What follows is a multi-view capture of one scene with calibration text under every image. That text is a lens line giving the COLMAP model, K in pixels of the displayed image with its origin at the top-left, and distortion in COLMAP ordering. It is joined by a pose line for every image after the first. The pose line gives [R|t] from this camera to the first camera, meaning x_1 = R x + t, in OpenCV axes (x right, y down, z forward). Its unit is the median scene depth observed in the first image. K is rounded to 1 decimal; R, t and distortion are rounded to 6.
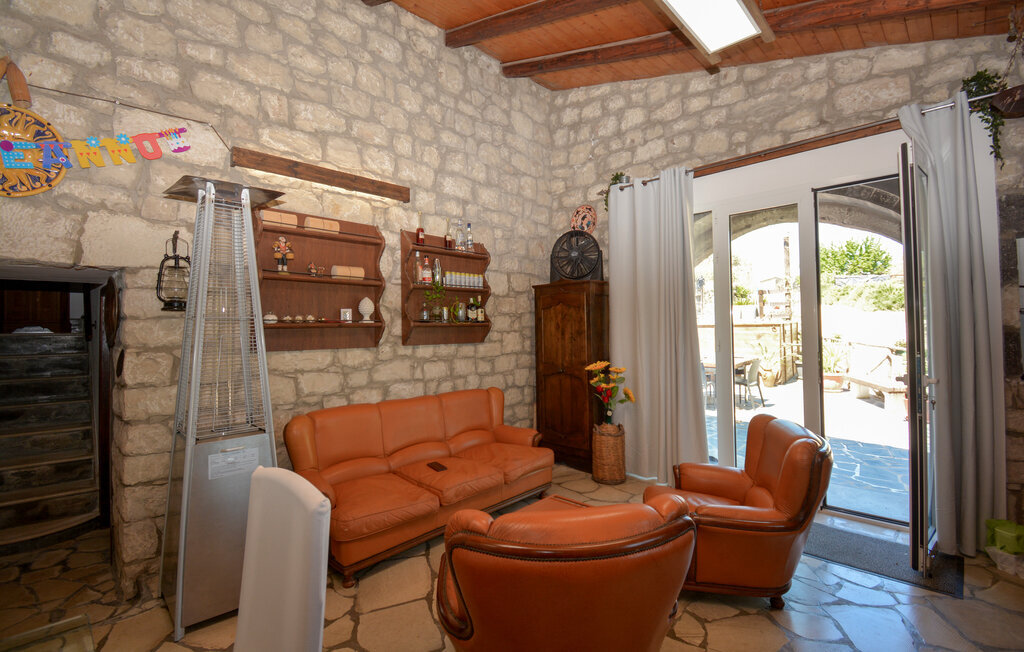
lens RADIAL K [[451.8, 0, 513.6], [0, 451.8, 317.4], [0, 0, 1]] dist [0.002315, -0.017625]
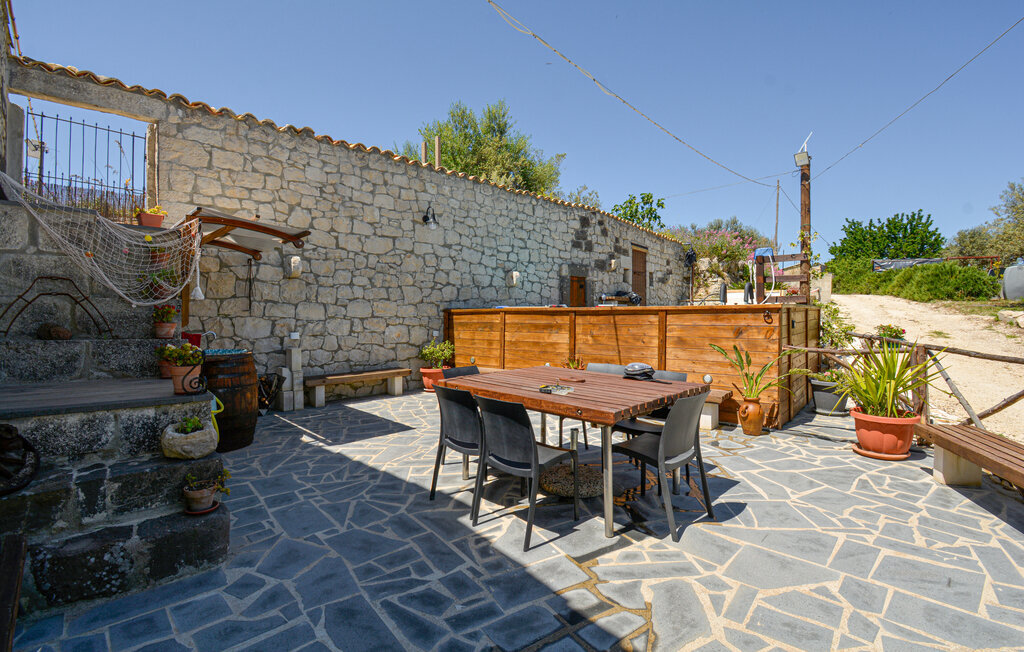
lens RADIAL K [[451.8, 0, 513.6], [0, 451.8, 317.4], [0, 0, 1]] dist [0.002315, -0.017625]
pose [[0.998757, 0.016465, -0.047036, 0.189298], [-0.015395, 0.999617, 0.023008, 0.010806], [0.047397, -0.022255, 0.998628, 0.289063]]
